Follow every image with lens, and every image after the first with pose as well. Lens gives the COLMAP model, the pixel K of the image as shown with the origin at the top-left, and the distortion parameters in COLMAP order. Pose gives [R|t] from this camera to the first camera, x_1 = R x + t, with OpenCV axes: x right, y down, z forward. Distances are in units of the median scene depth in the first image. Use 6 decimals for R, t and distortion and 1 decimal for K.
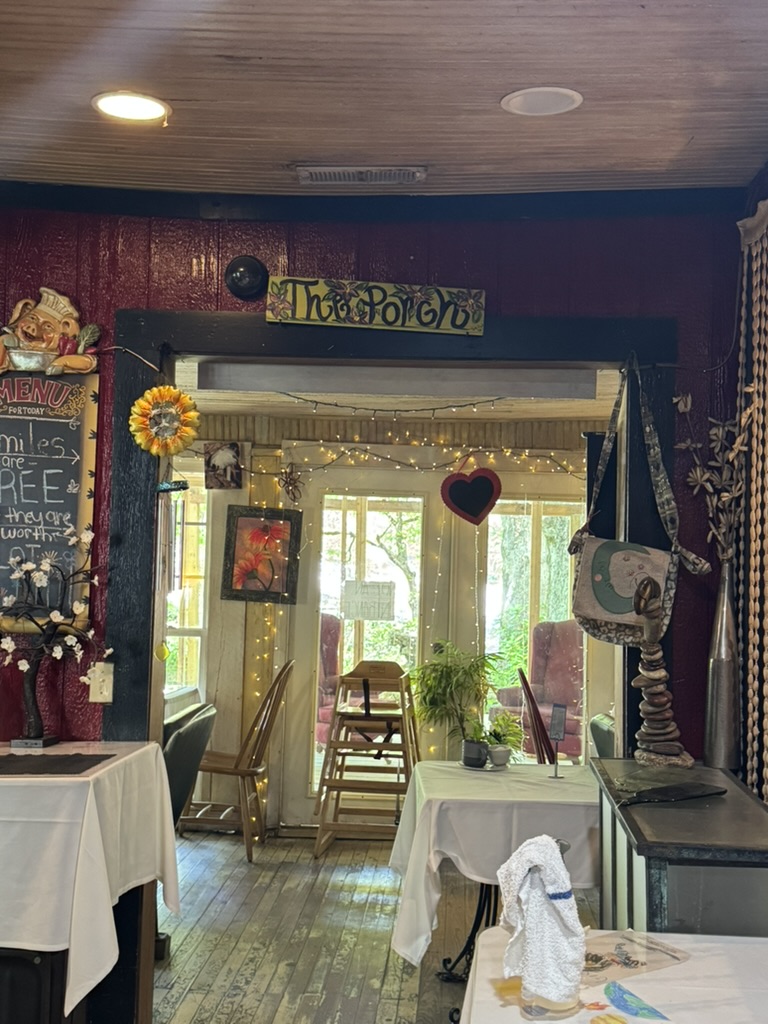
lens RADIAL K [[1200.4, 0, 379.8], [0, 1200.4, 512.9], [0, 0, 1]] dist [0.107707, 0.000000]
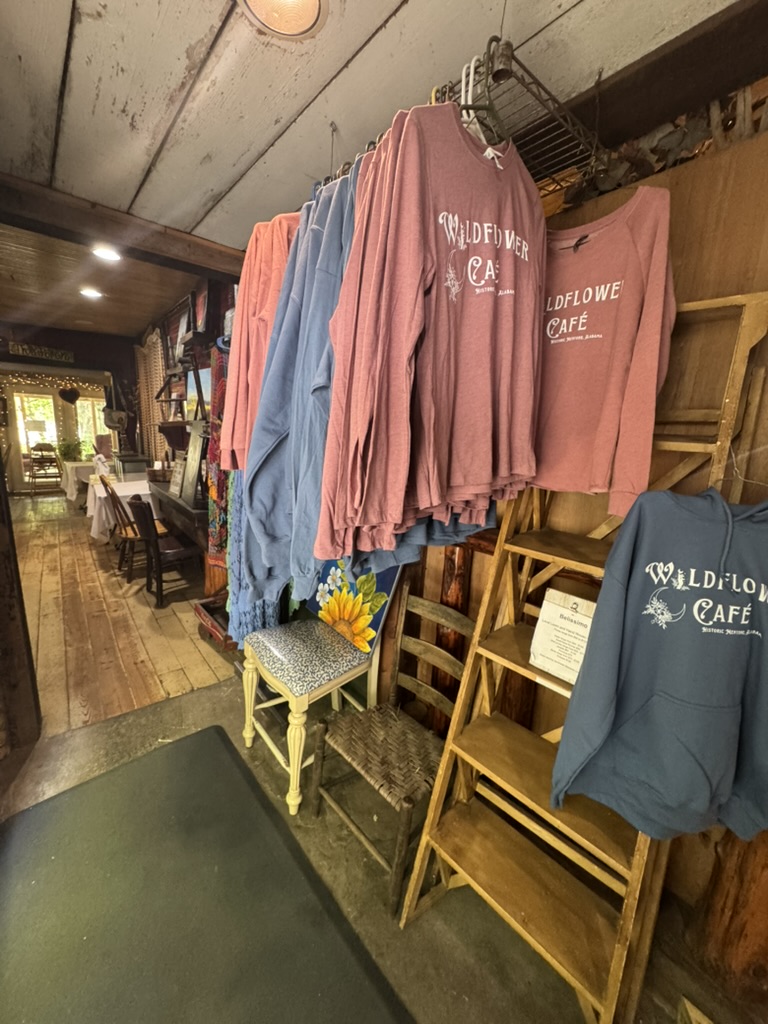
lens RADIAL K [[406.8, 0, 381.7], [0, 406.8, 511.1], [0, 0, 1]] dist [-0.001927, -0.000053]
pose [[0.742532, -0.129529, 0.657167, -0.128873], [-0.041823, 0.970243, 0.238493, -0.015949], [-0.668503, -0.204573, 0.715020, -0.967719]]
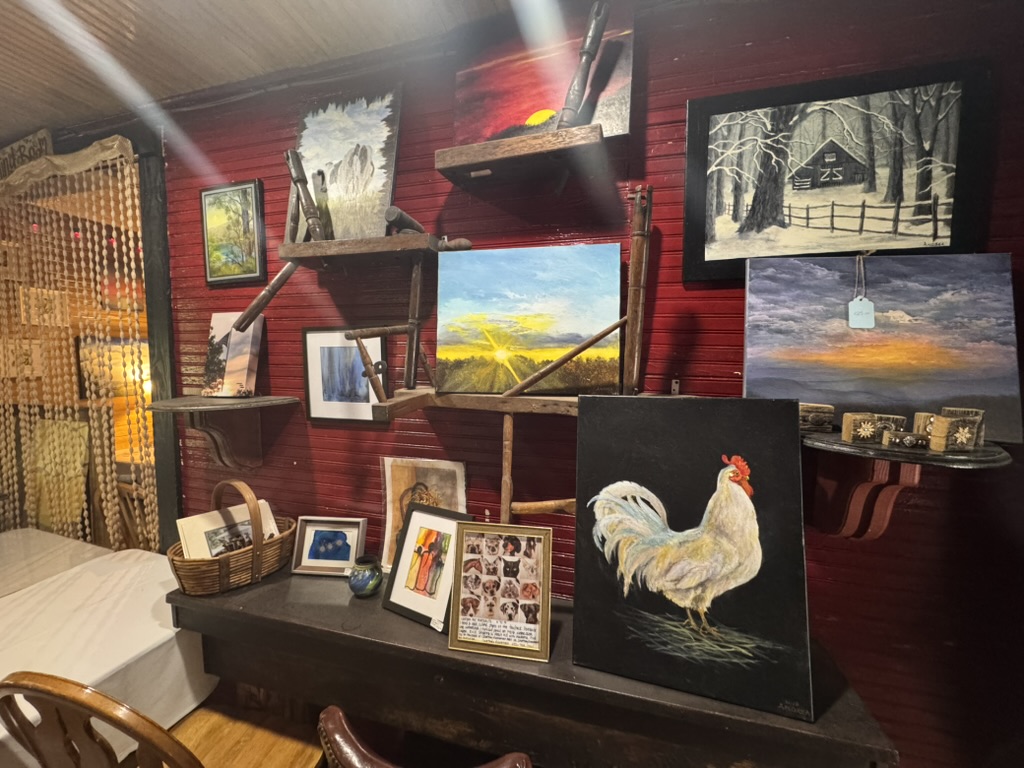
lens RADIAL K [[406.8, 0, 514.8], [0, 406.8, 384.6], [0, 0, 1]] dist [-0.001927, -0.000053]
pose [[0.215835, -0.082777, 0.972915, -0.110175], [-0.018609, 0.995870, 0.088858, -0.010439], [-0.976252, -0.037284, 0.213403, -0.064085]]
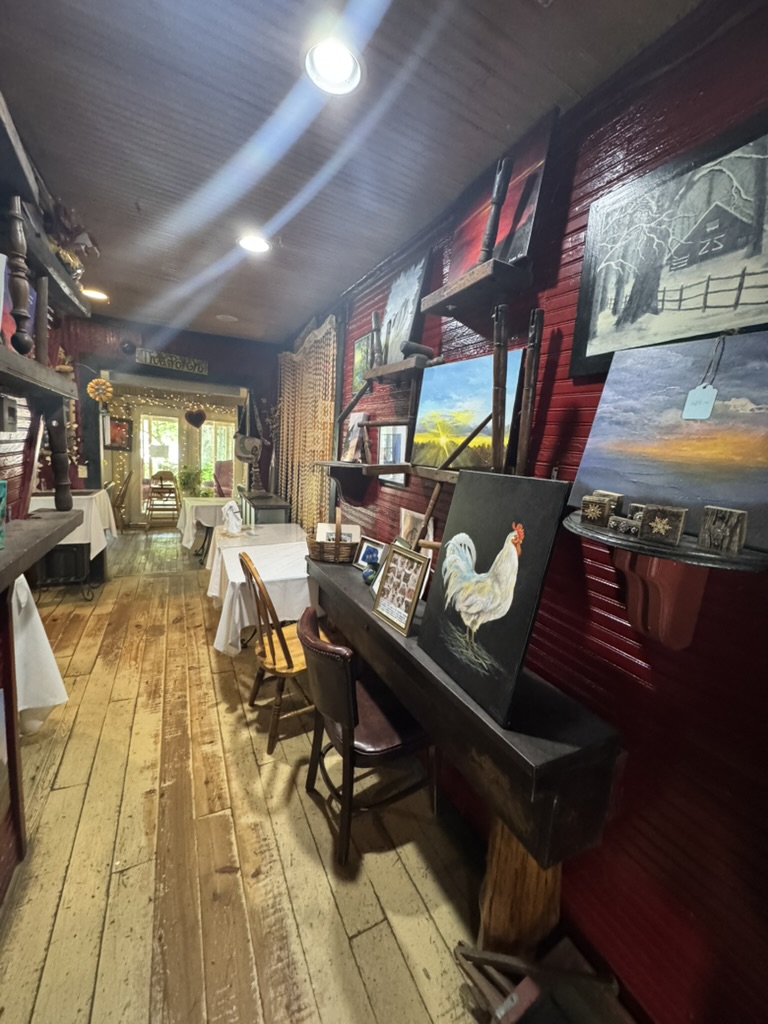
lens RADIAL K [[406.8, 0, 382.5], [0, 406.8, 512.9], [0, 0, 1]] dist [-0.001927, -0.000053]
pose [[0.862542, -0.042600, 0.504189, -0.087416], [-0.062074, 0.980014, 0.188997, -0.007306], [-0.502164, -0.194315, 0.842658, -0.335144]]
